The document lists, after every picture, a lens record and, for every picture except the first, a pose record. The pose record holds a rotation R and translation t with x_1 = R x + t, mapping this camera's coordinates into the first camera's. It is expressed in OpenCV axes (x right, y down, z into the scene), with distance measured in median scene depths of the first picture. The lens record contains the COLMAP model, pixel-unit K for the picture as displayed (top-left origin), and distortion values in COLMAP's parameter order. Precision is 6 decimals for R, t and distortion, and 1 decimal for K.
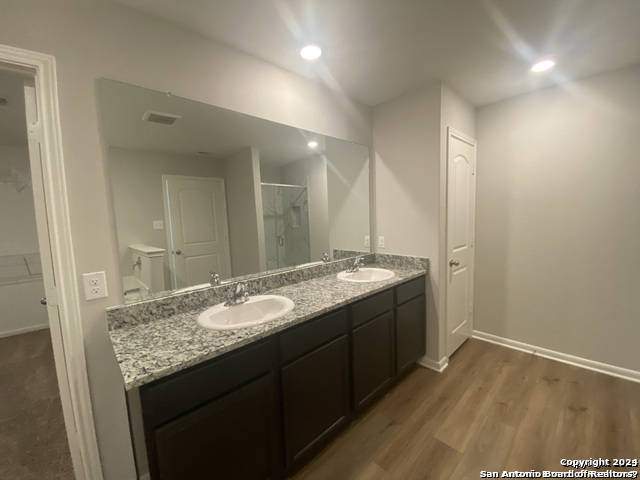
lens RADIAL K [[259.7, 0, 319.4], [0, 259.7, 241.0], [0, 0, 1]] dist [0.032592, -0.027790]
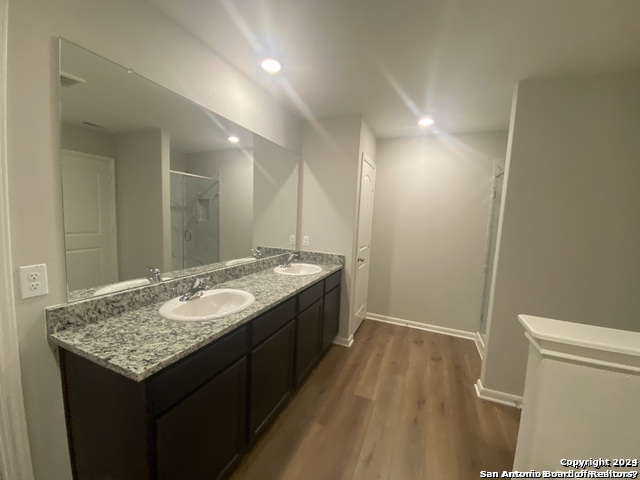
lens RADIAL K [[259.5, 0, 319.1], [0, 259.5, 240.1], [0, 0, 1]] dist [0.026079, -0.022718]
pose [[0.912151, 0.036950, 0.408185, -0.231259], [-0.038065, 0.999261, -0.005394, 0.006294], [-0.408083, -0.010617, 0.912883, -0.077302]]
